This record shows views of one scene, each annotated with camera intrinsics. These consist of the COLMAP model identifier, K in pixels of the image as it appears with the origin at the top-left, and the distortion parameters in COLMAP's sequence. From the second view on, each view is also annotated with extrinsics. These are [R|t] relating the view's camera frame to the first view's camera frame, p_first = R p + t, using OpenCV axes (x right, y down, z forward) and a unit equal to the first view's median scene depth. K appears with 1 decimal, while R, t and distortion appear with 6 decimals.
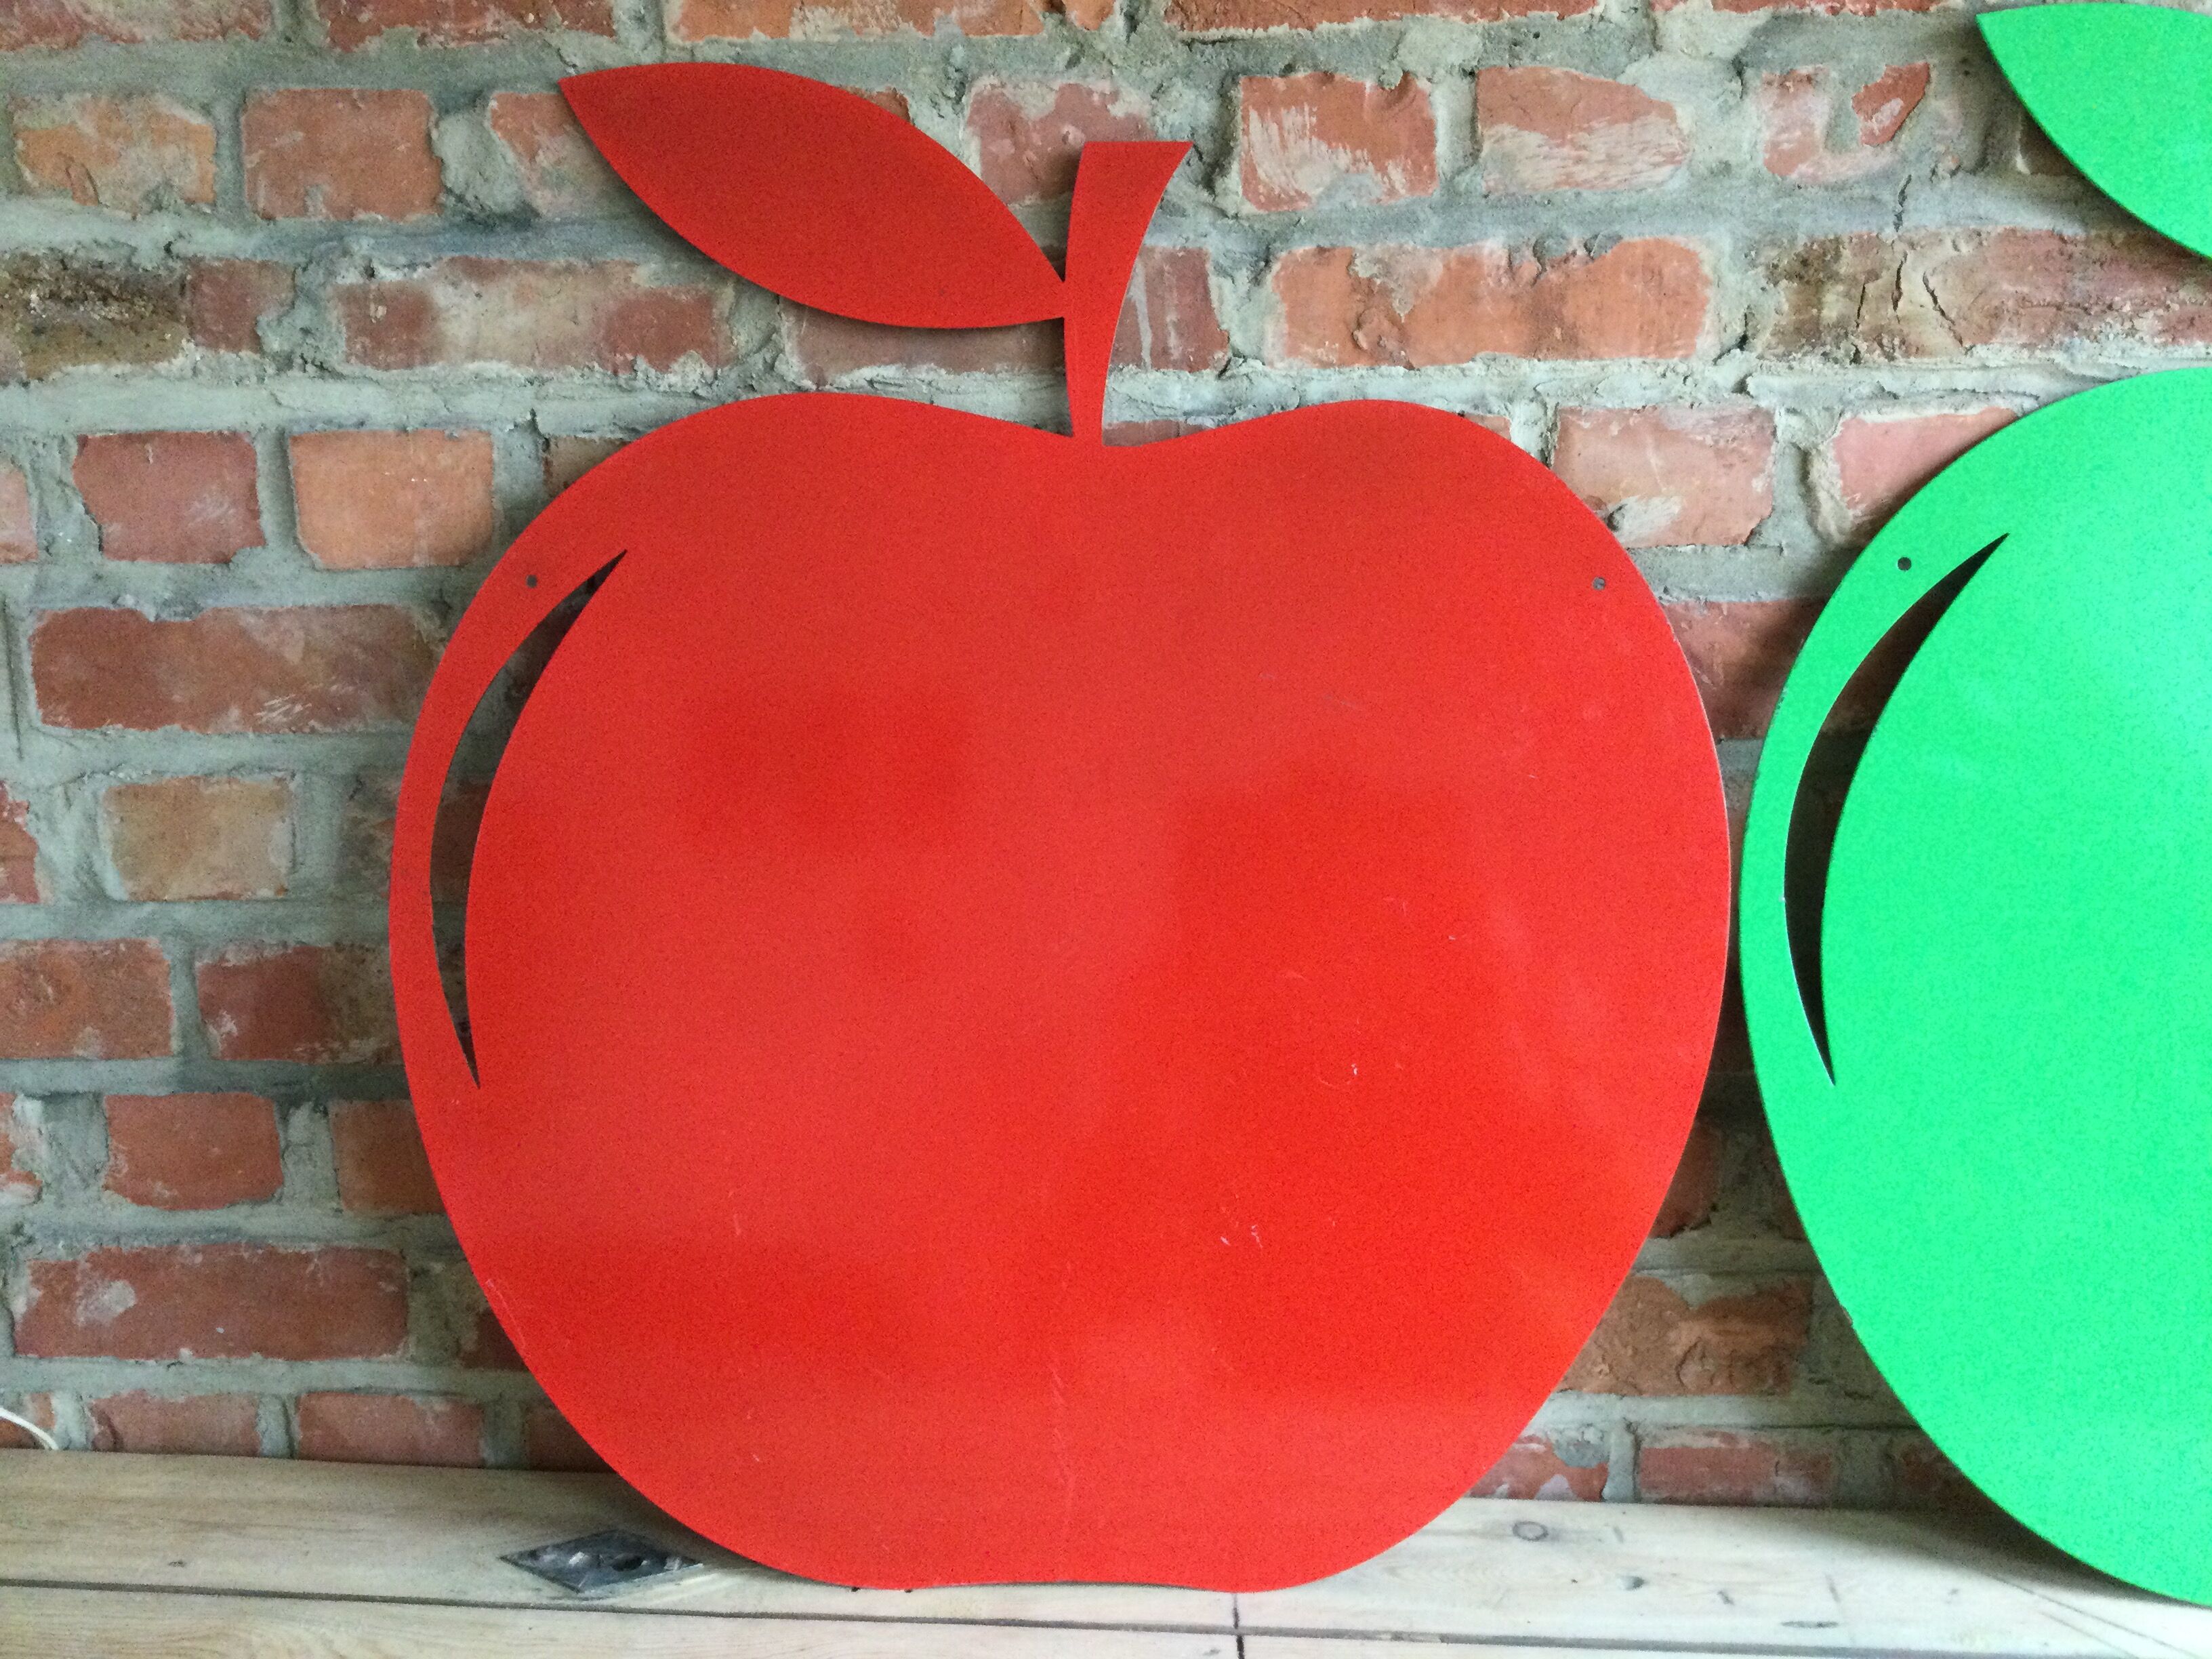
lens RADIAL K [[1996.6, 0, 1114.0], [0, 1996.6, 833.1], [0, 0, 1]] dist [0.101329, -0.191150]
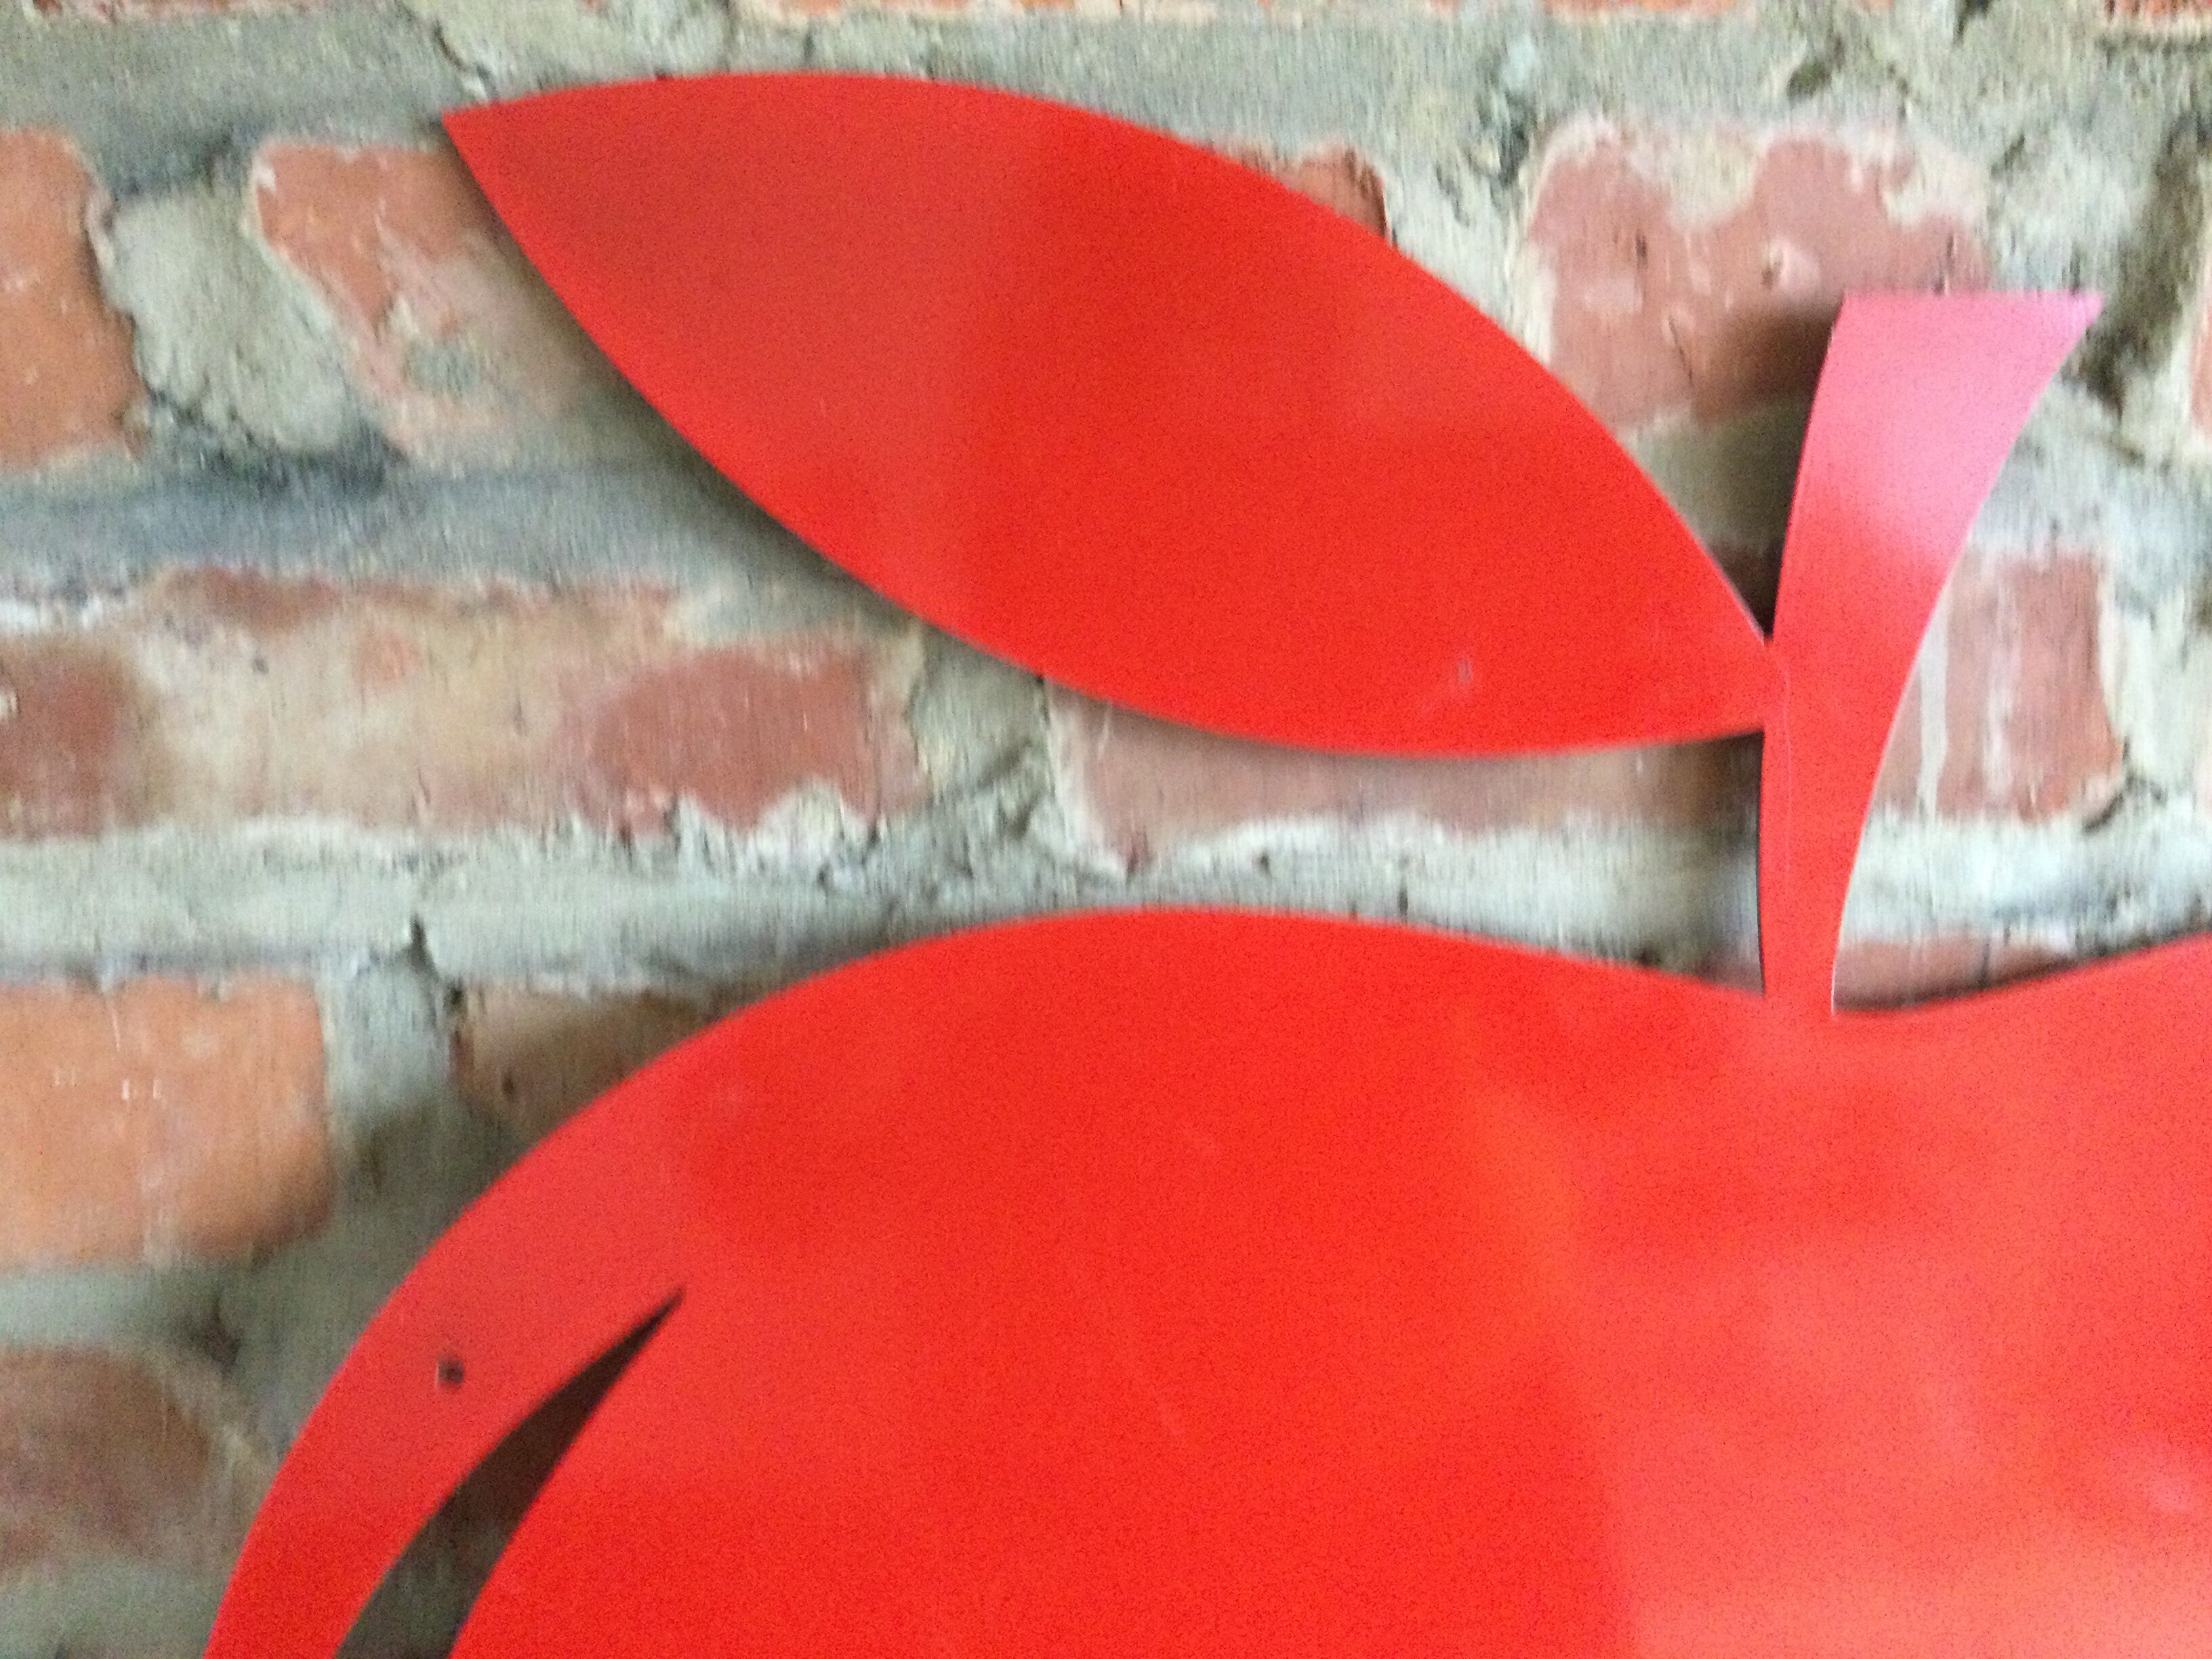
lens RADIAL K [[2128.8, 0, 1165.6], [0, 2128.8, 768.1], [0, 0, 1]] dist [0.003556, 0.000000]
pose [[0.992909, -0.032221, 0.114429, -0.193550], [0.012803, 0.985952, 0.166535, -0.320742], [-0.118187, -0.163889, 0.979373, 0.588858]]
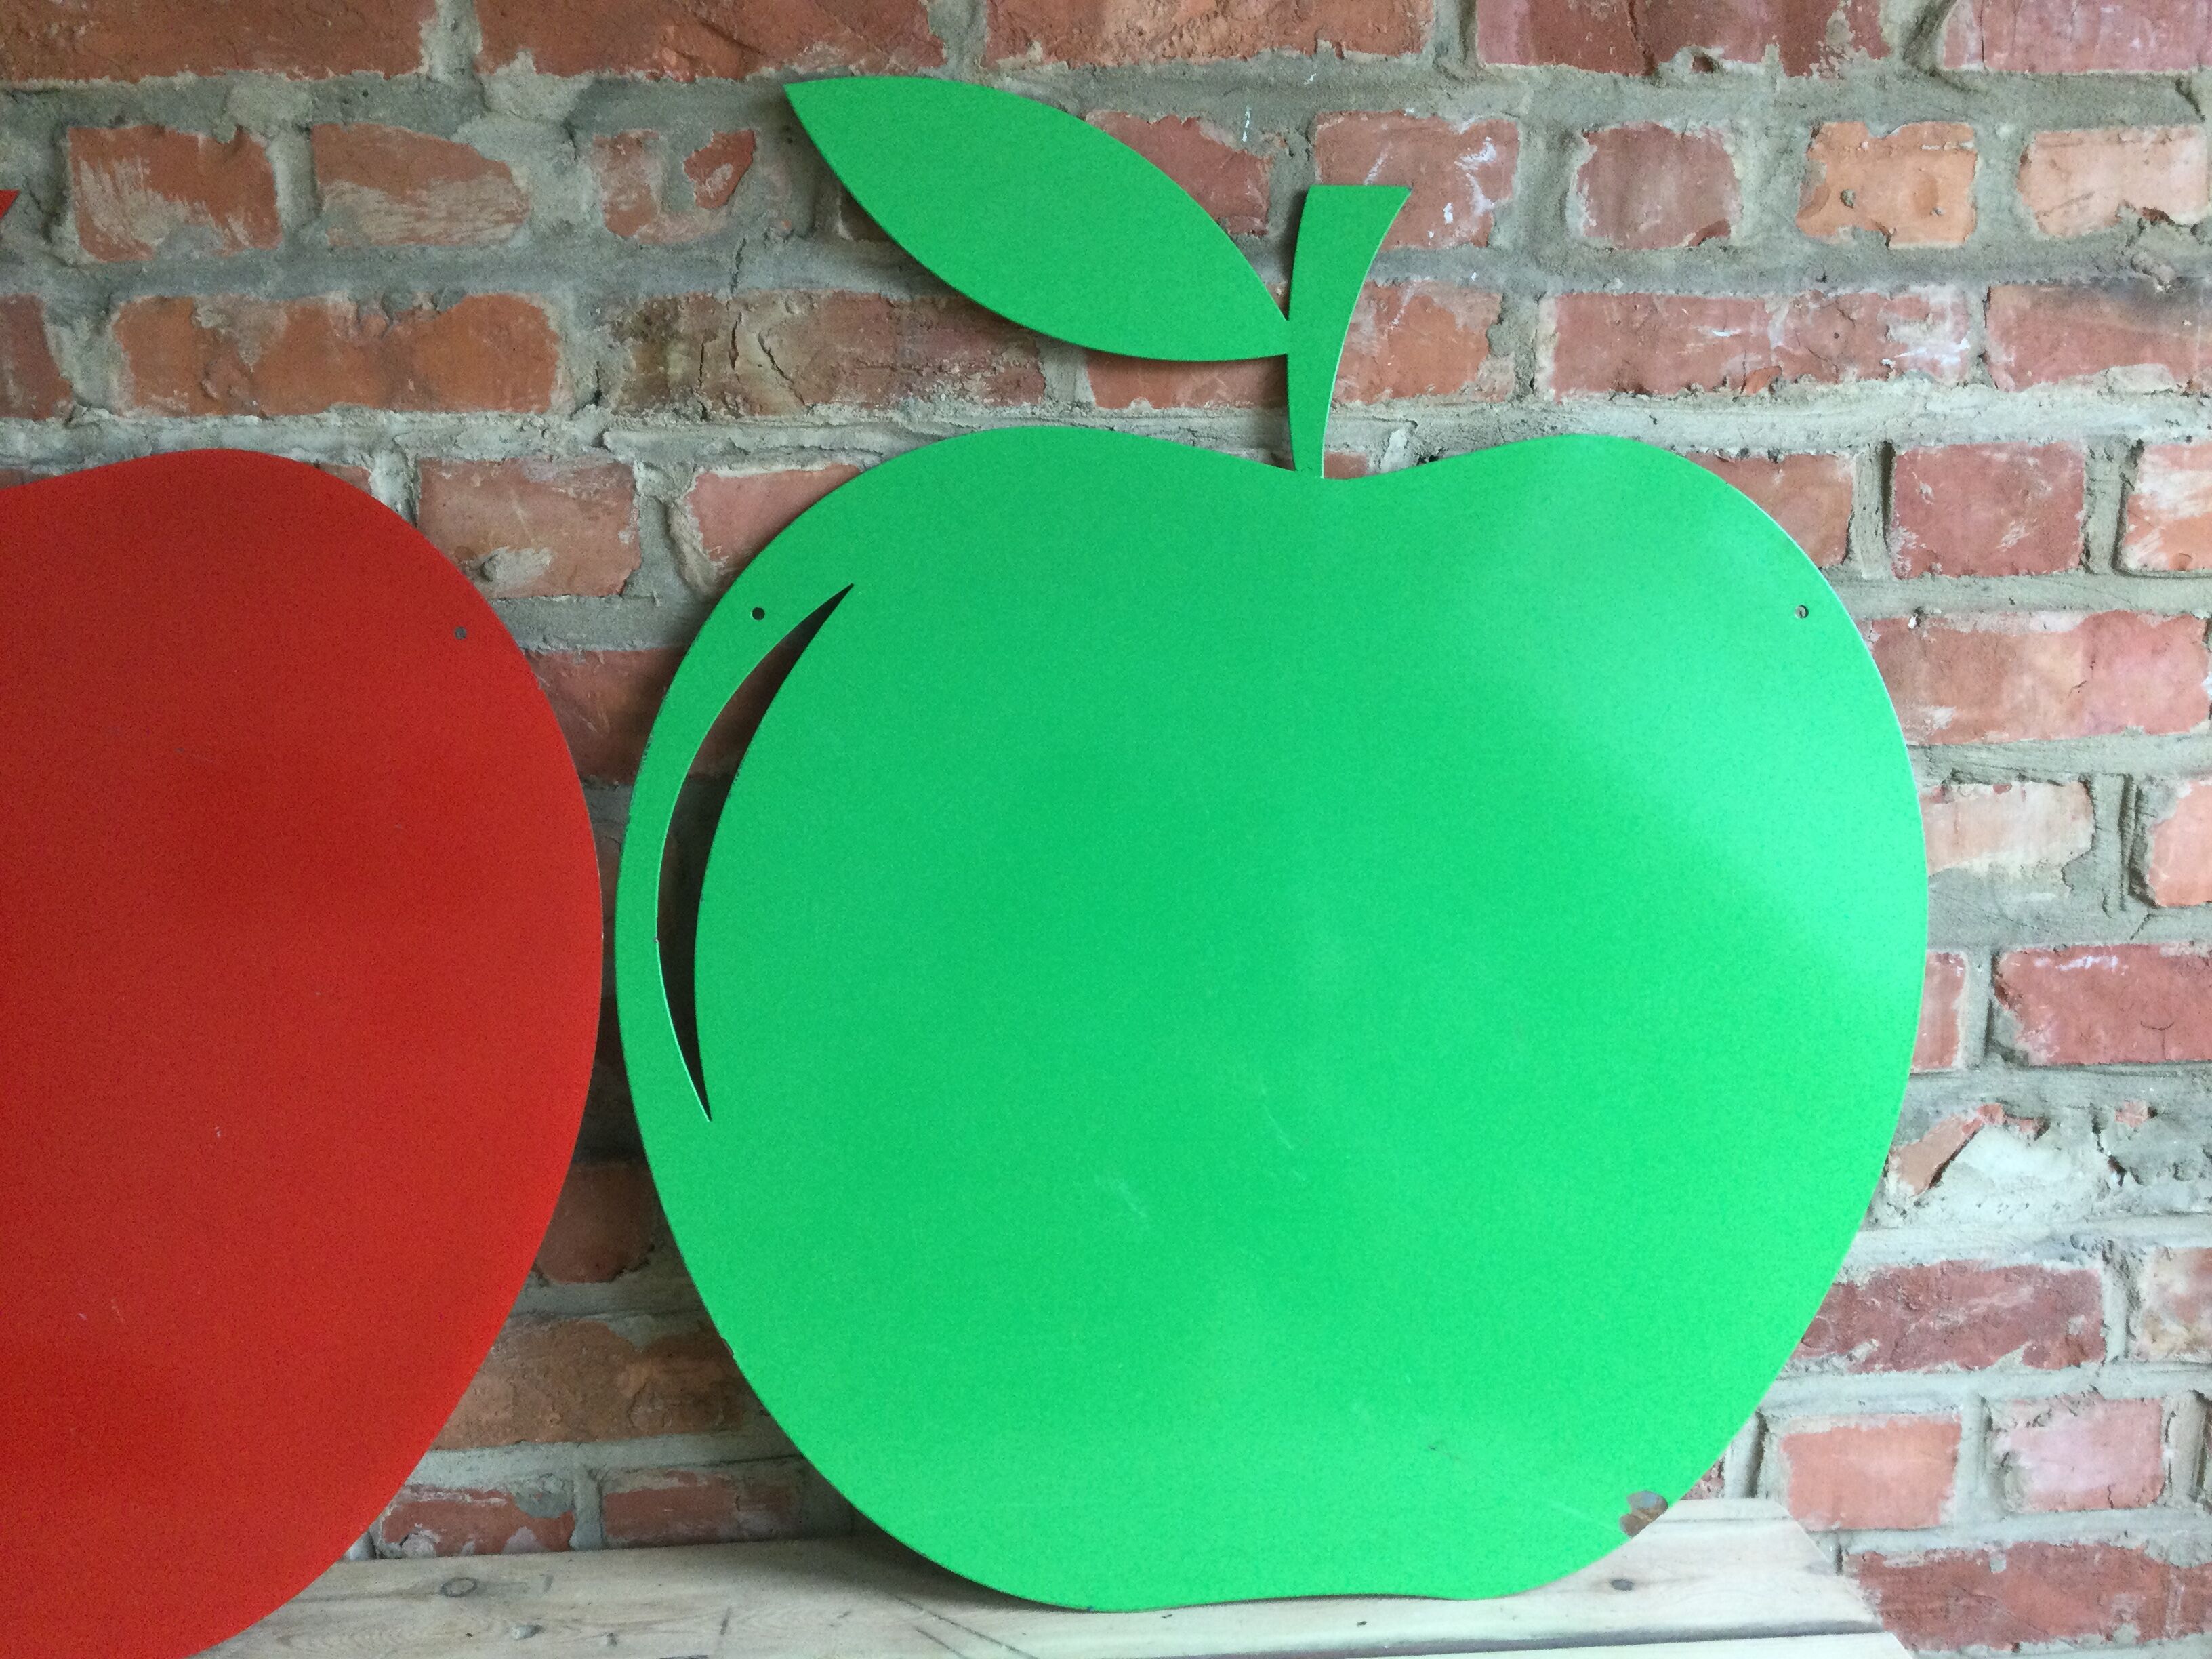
lens RADIAL K [[1996.6, 0, 1123.5], [0, 1996.6, 842.5], [0, 0, 1]] dist [0.101329, -0.191150]
pose [[0.989450, -0.026138, 0.142499, 0.419687], [0.029927, 0.999252, -0.024508, 0.015019], [-0.141752, 0.028514, 0.989491, -0.041566]]
